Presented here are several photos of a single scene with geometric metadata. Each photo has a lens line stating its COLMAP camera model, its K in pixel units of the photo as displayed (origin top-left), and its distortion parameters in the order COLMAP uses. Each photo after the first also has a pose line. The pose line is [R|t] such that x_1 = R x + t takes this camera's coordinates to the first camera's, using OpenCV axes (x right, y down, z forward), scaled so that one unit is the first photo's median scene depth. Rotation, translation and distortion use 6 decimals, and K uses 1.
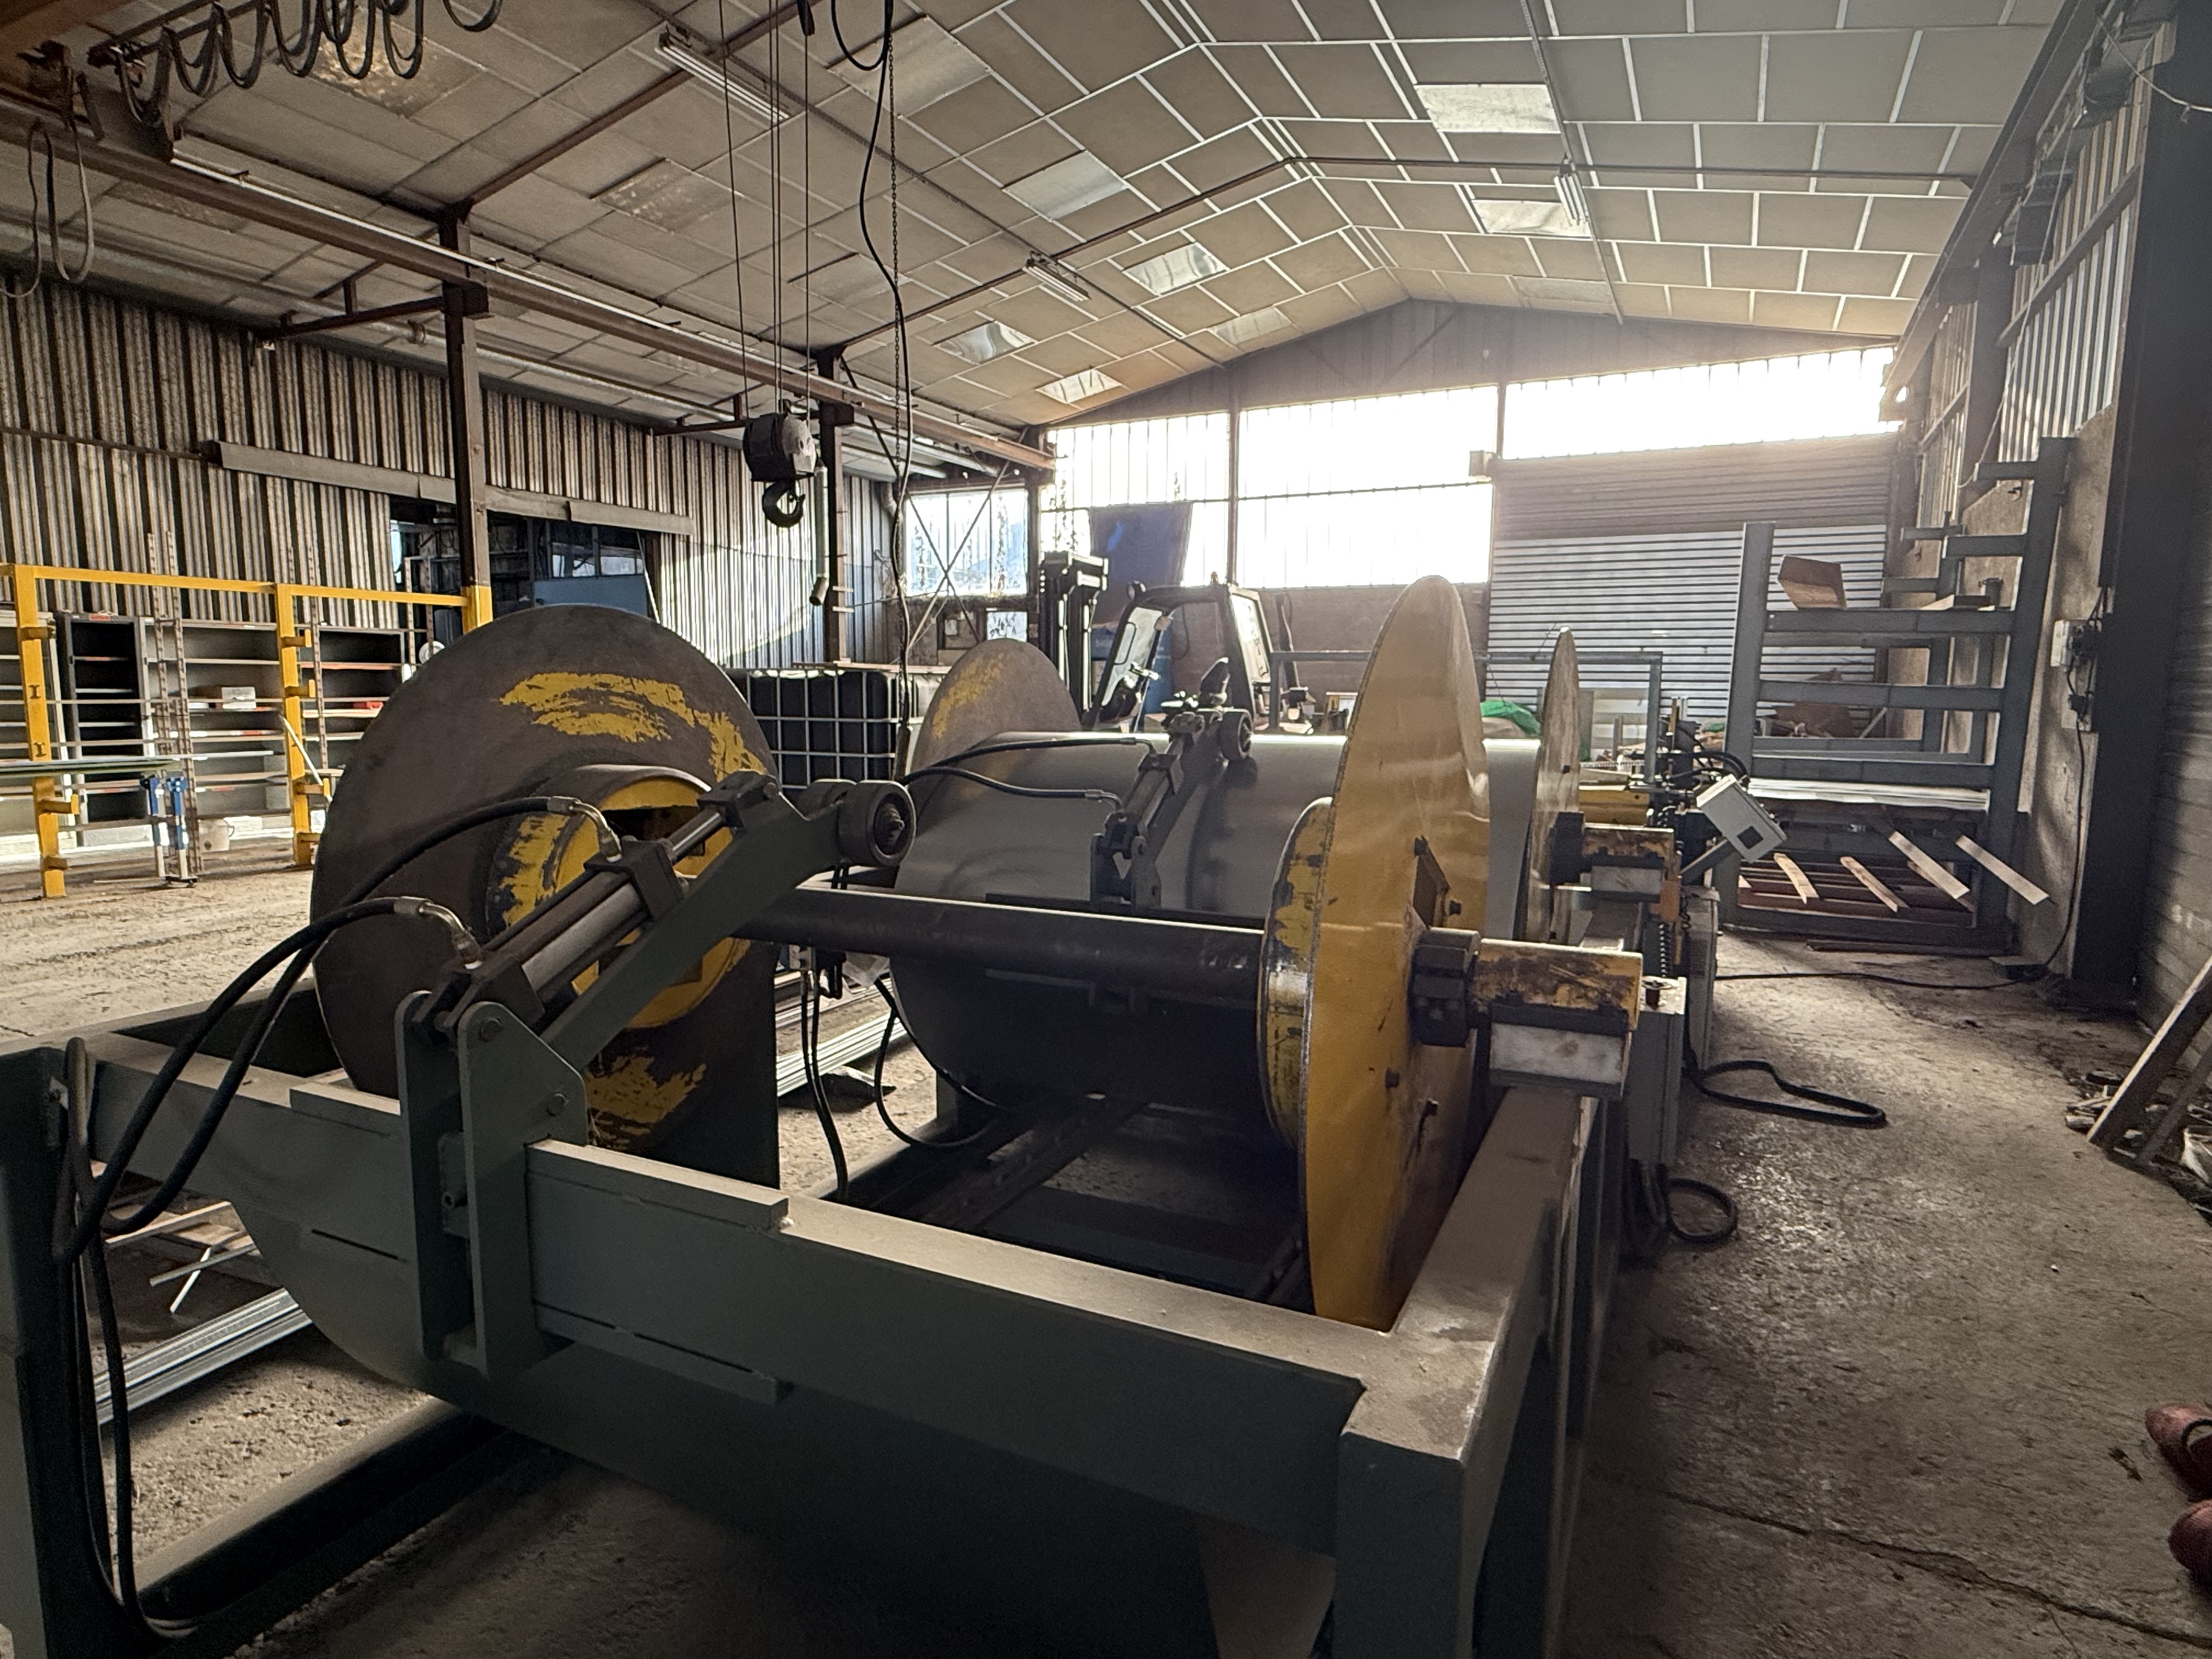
lens RADIAL K [[1231.0, 0, 1106.8], [0, 1231.0, 824.3], [0, 0, 1]] dist [0.001381, -0.000226]
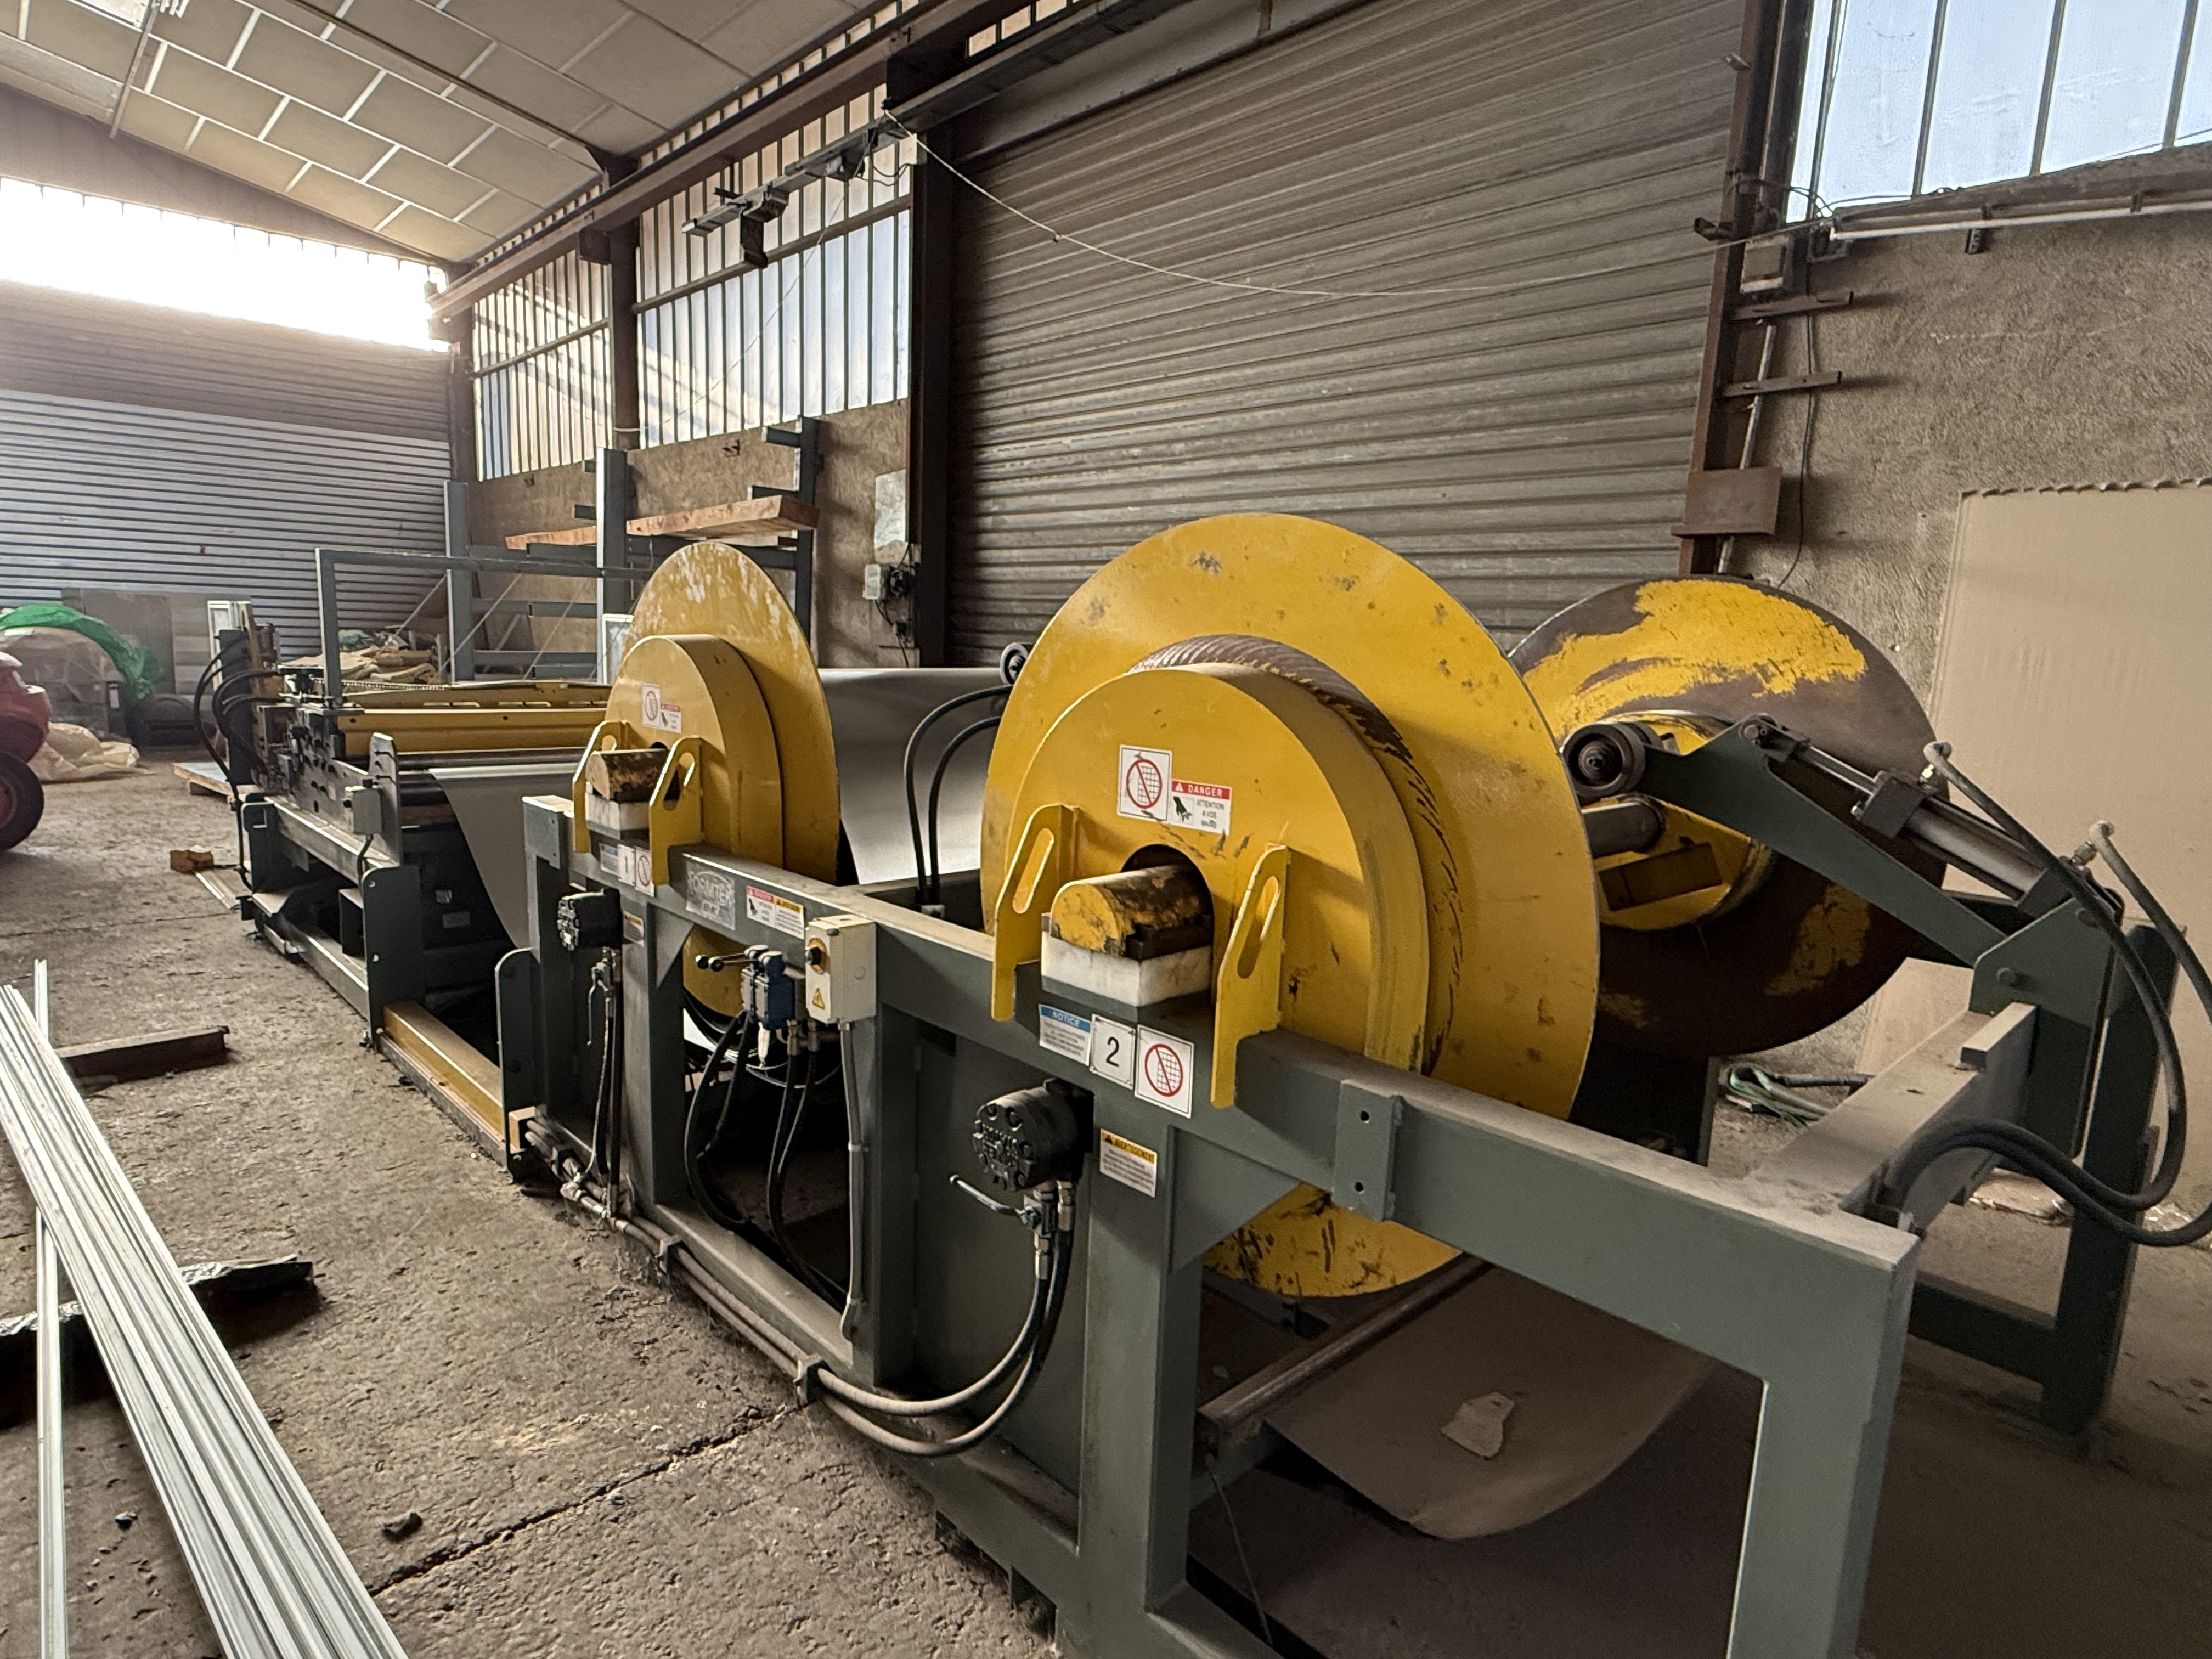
lens RADIAL K [[1231.0, 0, 1103.4], [0, 1231.0, 834.6], [0, 0, 1]] dist [0.001381, -0.000226]
pose [[0.346374, -0.153324, 0.925482, -0.191546], [0.075642, 0.987905, 0.135355, -0.015889], [-0.935042, 0.023122, 0.353783, 0.127215]]
